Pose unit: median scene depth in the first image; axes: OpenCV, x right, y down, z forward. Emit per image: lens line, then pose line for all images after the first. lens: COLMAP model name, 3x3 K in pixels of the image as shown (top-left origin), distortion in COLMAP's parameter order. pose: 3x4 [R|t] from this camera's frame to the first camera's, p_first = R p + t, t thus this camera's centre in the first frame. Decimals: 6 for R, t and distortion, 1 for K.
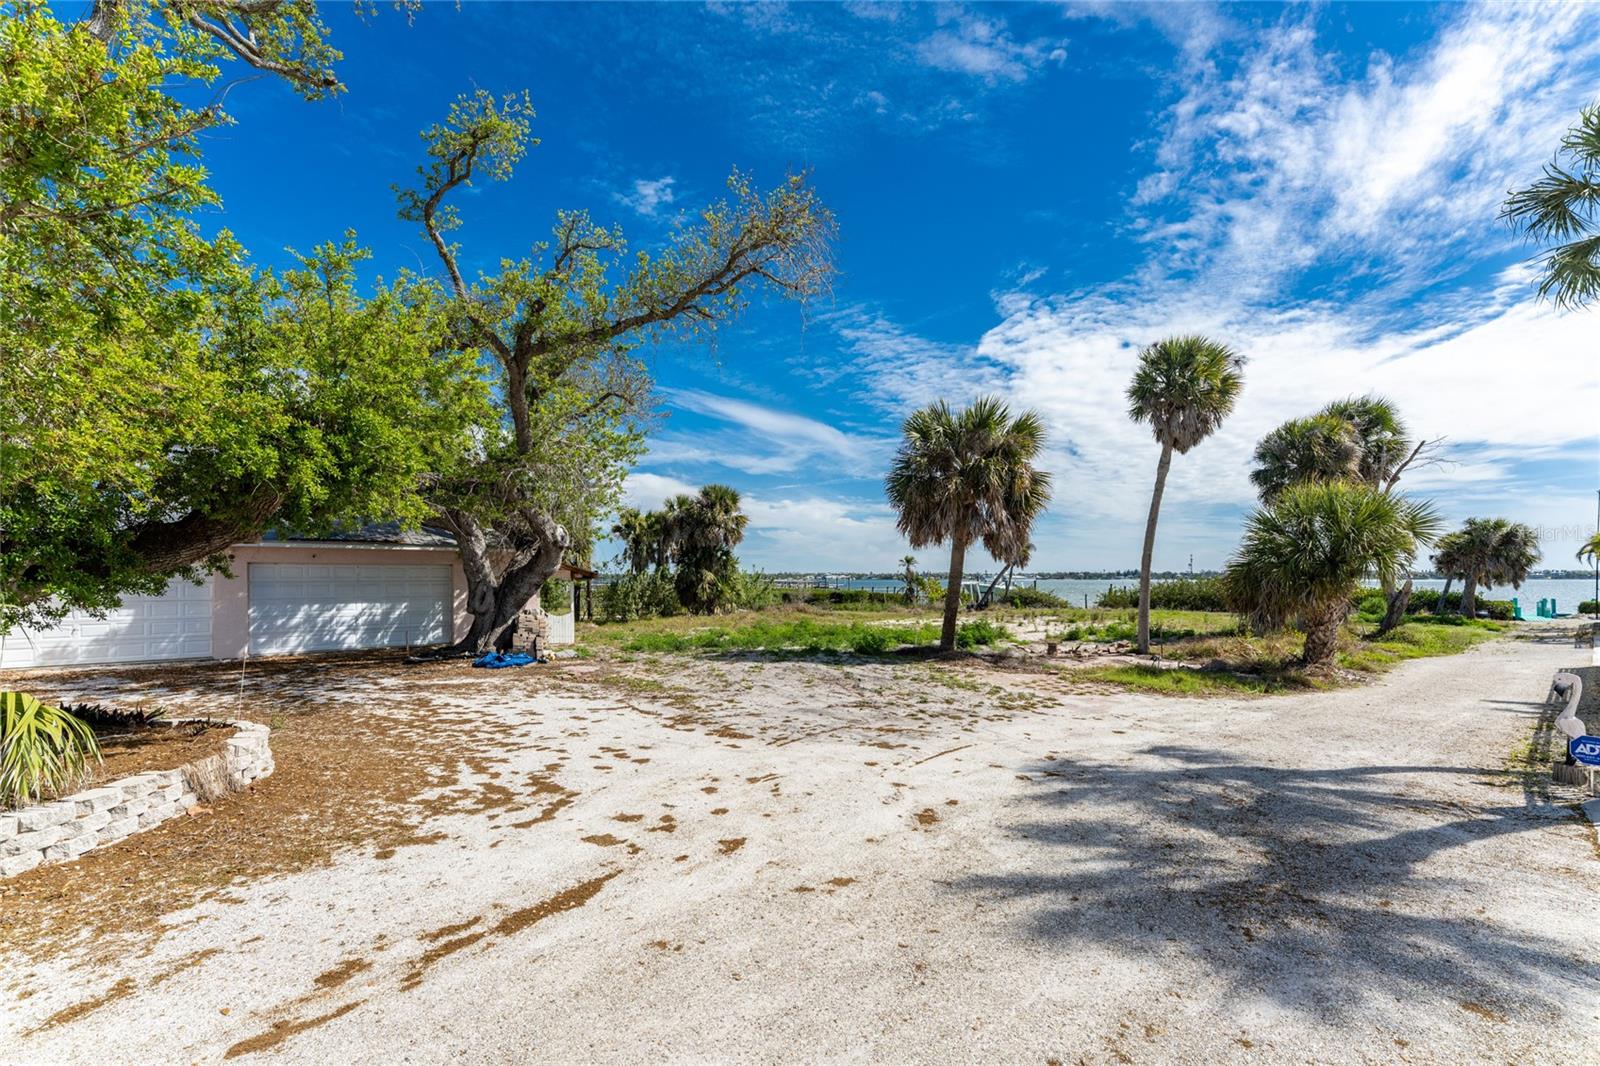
lens RADIAL K [[666.5, 0, 798.5], [0, 666.5, 570.9], [0, 0, 1]] dist [-0.003107, 0.001820]
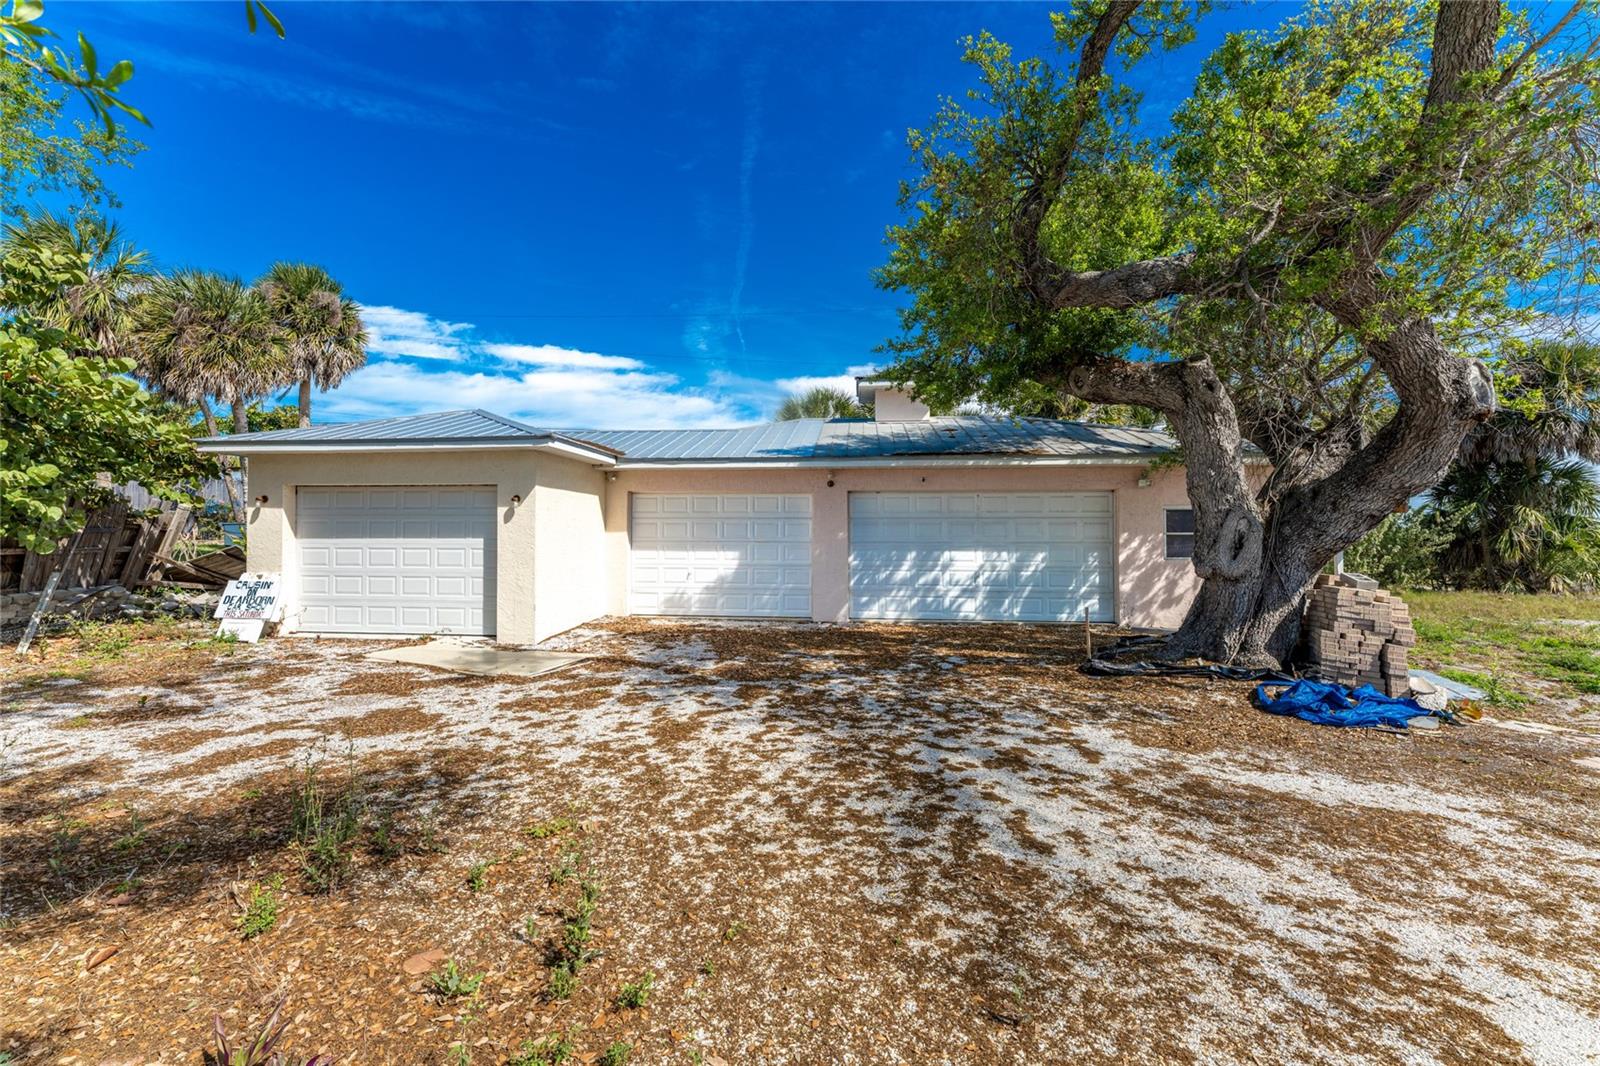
lens RADIAL K [[666.5, 0, 793.7], [0, 666.5, 523.3], [0, 0, 1]] dist [-0.003107, 0.001820]
pose [[0.707924, -0.006103, -0.706263, -0.341189], [0.004547, 0.999981, -0.004083, 0.023681], [0.706274, -0.000321, 0.707938, 0.425865]]
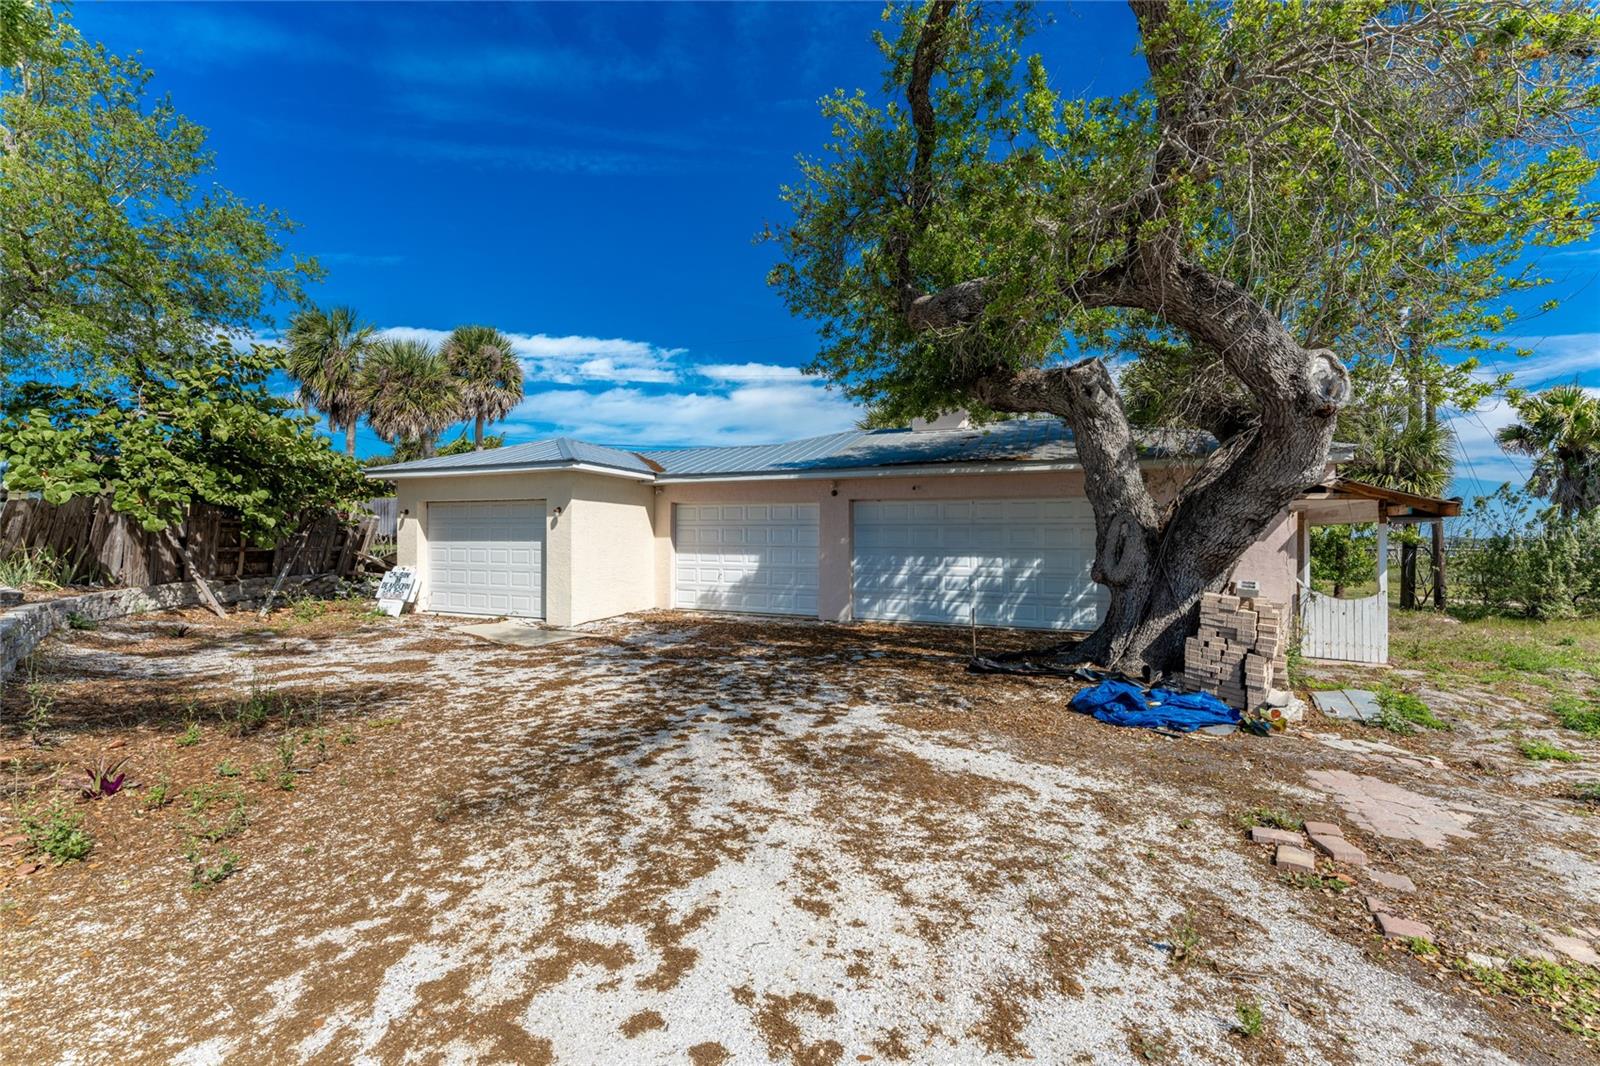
lens RADIAL K [[666.5, 0, 782.7], [0, 666.5, 544.1], [0, 0, 1]] dist [-0.003107, 0.001820]
pose [[0.467019, 0.010262, -0.884188, -0.165110], [0.002693, 0.999912, 0.013028, 0.027208], [0.884243, -0.008465, 0.466950, 0.541799]]
